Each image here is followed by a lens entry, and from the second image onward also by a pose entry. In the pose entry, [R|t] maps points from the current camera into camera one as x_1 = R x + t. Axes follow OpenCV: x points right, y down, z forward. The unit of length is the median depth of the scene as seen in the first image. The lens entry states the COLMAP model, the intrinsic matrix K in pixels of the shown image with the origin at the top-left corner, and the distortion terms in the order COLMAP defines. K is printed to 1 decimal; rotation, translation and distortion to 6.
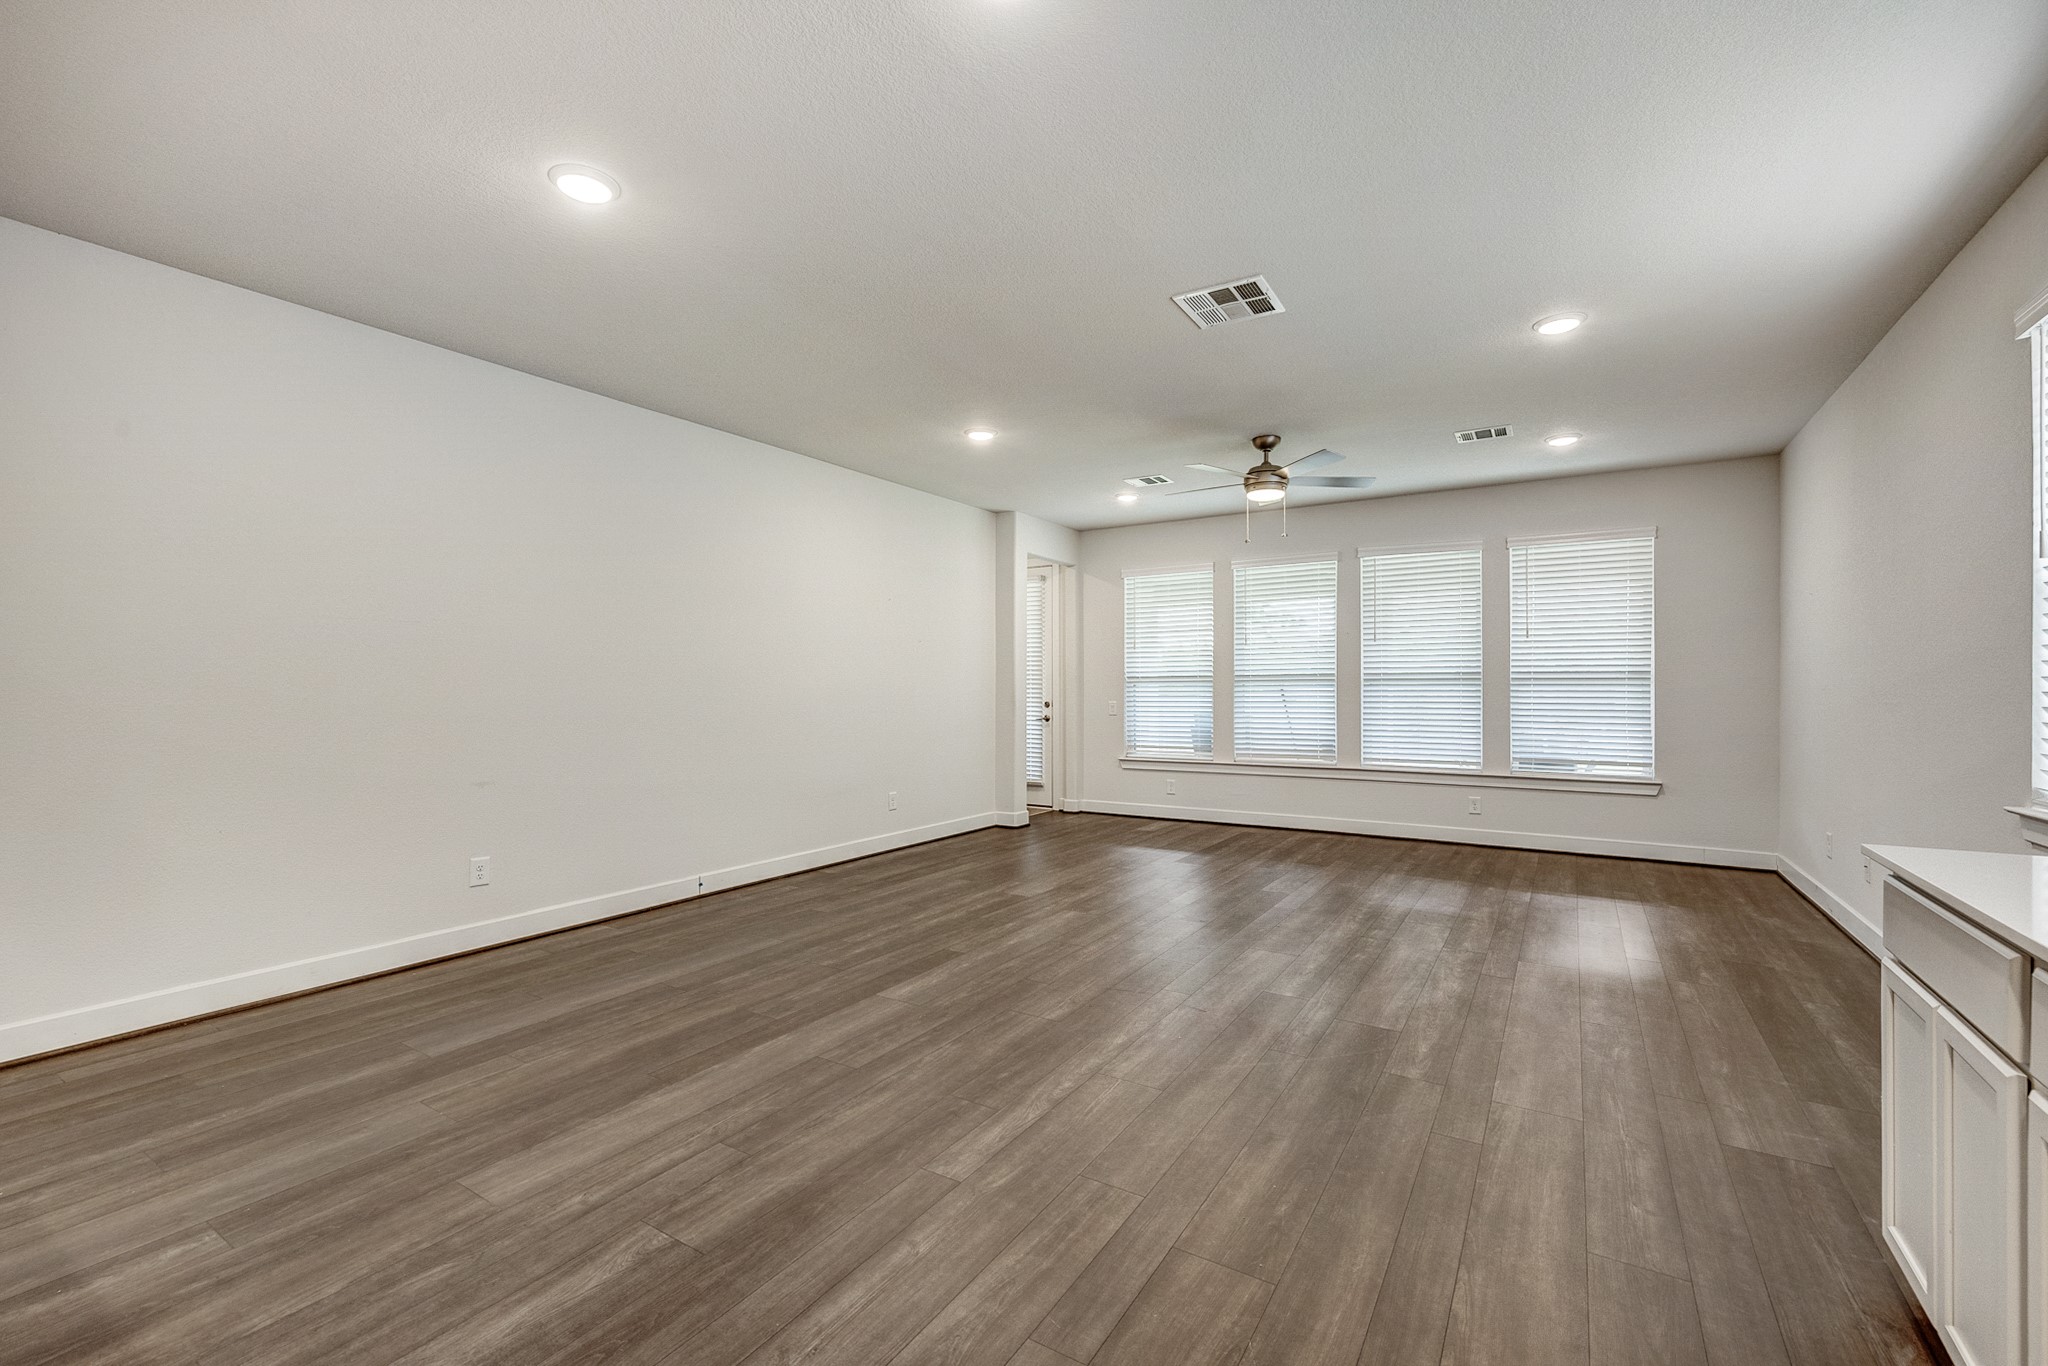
lens RADIAL K [[878.2, 0, 1048.1], [0, 878.2, 685.5], [0, 0, 1]] dist [0.001094, 0.000148]
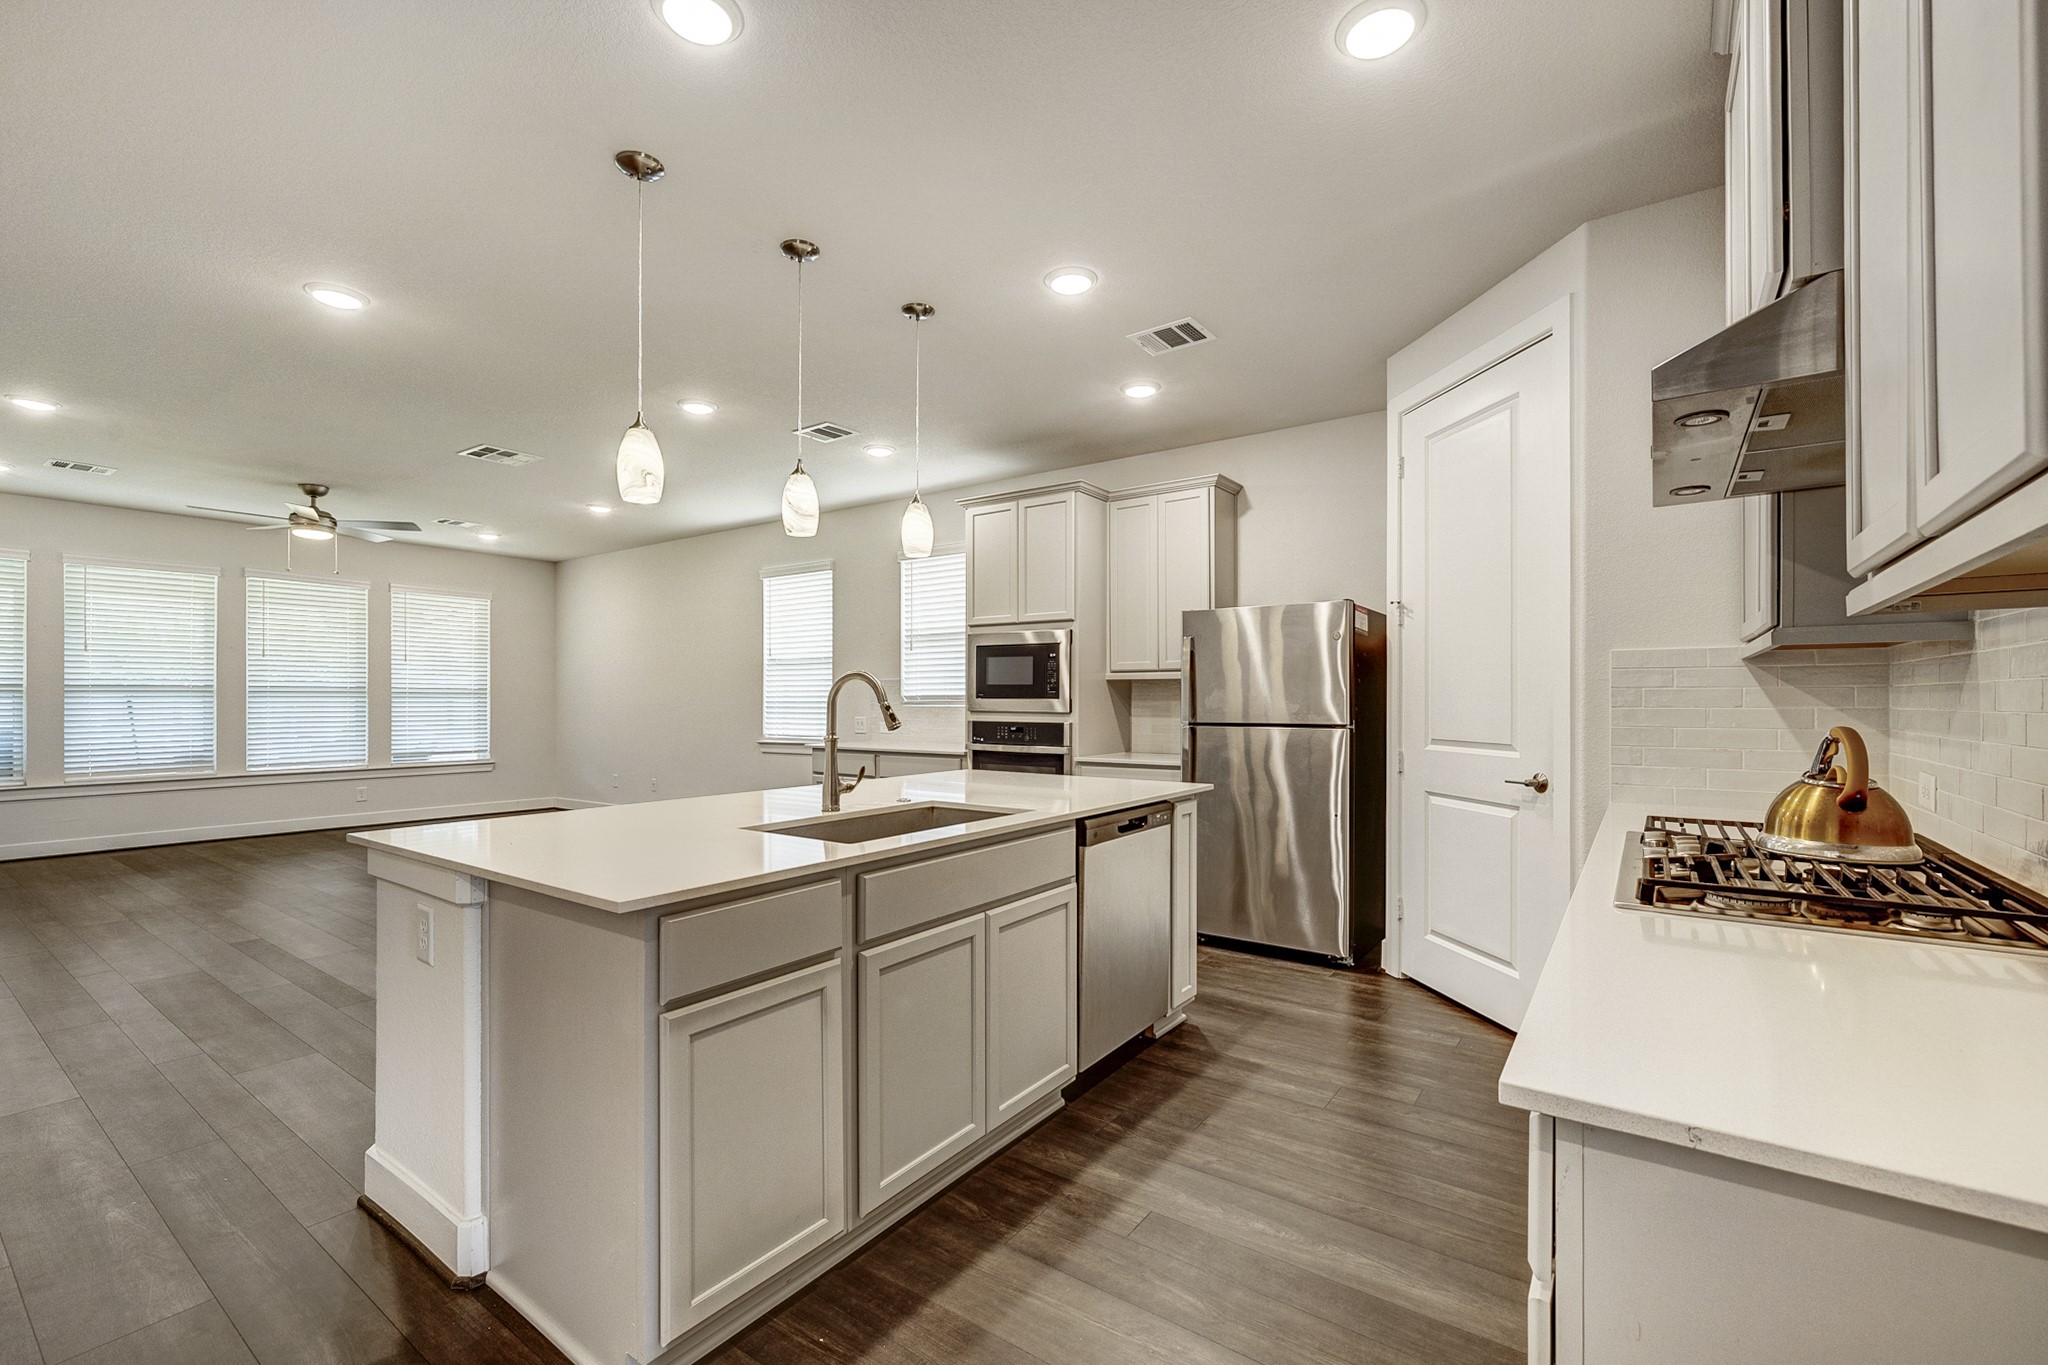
lens RADIAL K [[868.2, 0, 1029.0], [0, 868.2, 692.9], [0, 0, 1]] dist [0.001471, -0.000184]
pose [[0.076183, 0.011277, 0.997030, -0.833663], [-0.000295, 0.999936, -0.011287, 0.008538], [-0.997094, 0.000565, 0.076181, -0.045949]]
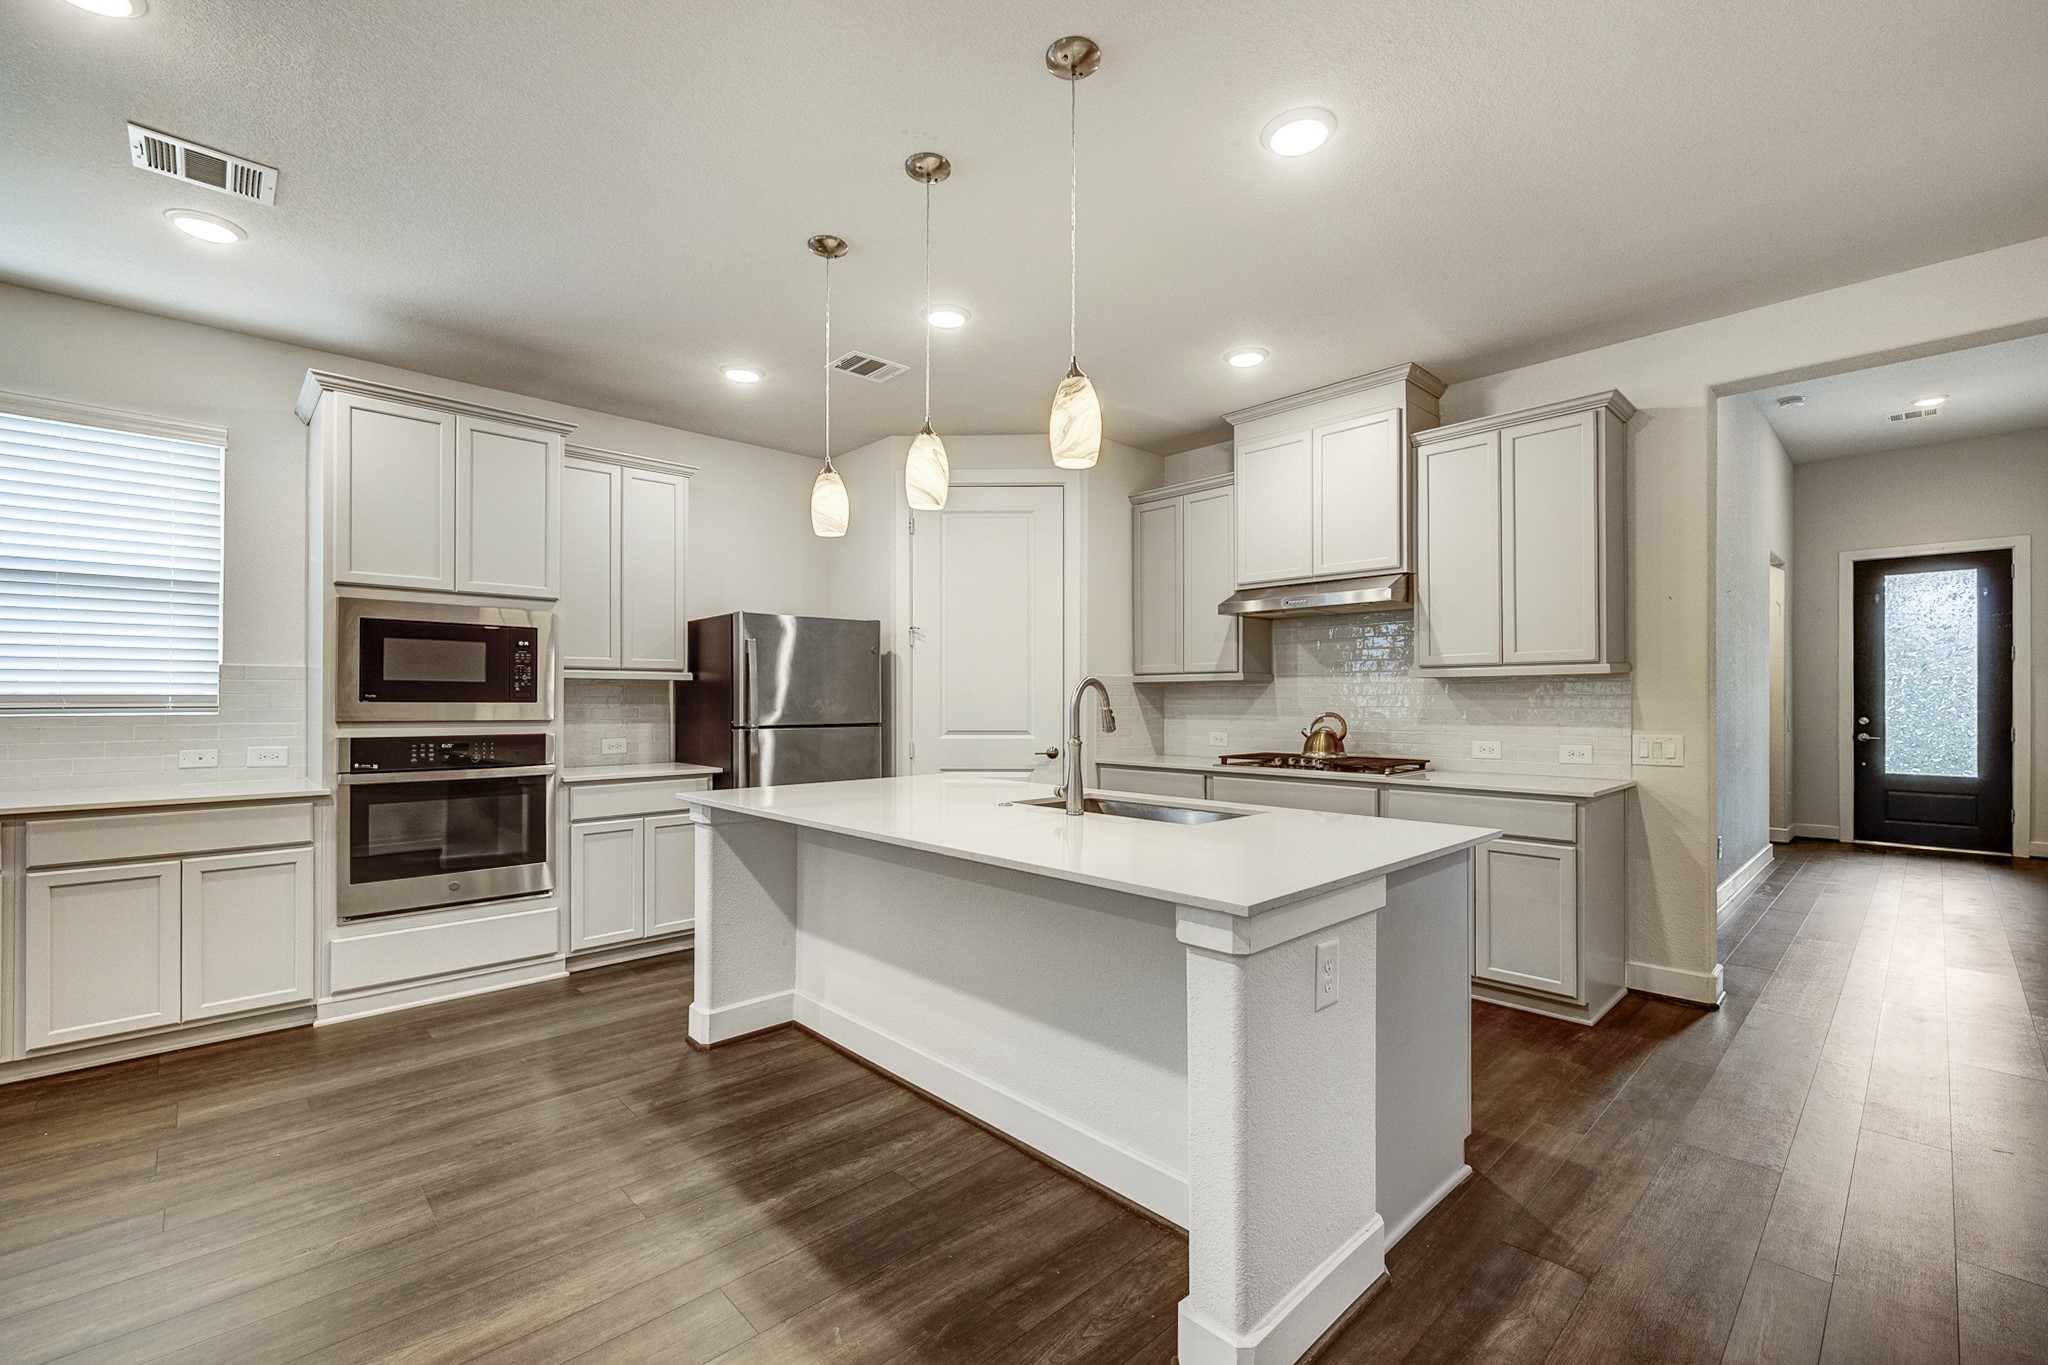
lens RADIAL K [[881.0, 0, 1020.7], [0, 881.0, 689.3], [0, 0, 1]] dist [0.001239, 0.000077]
pose [[-0.965293, 0.002003, 0.261161, -0.464194], [-0.000010, 0.999970, -0.007707, -0.000679], [-0.261169, -0.007442, -0.965264, 0.582661]]
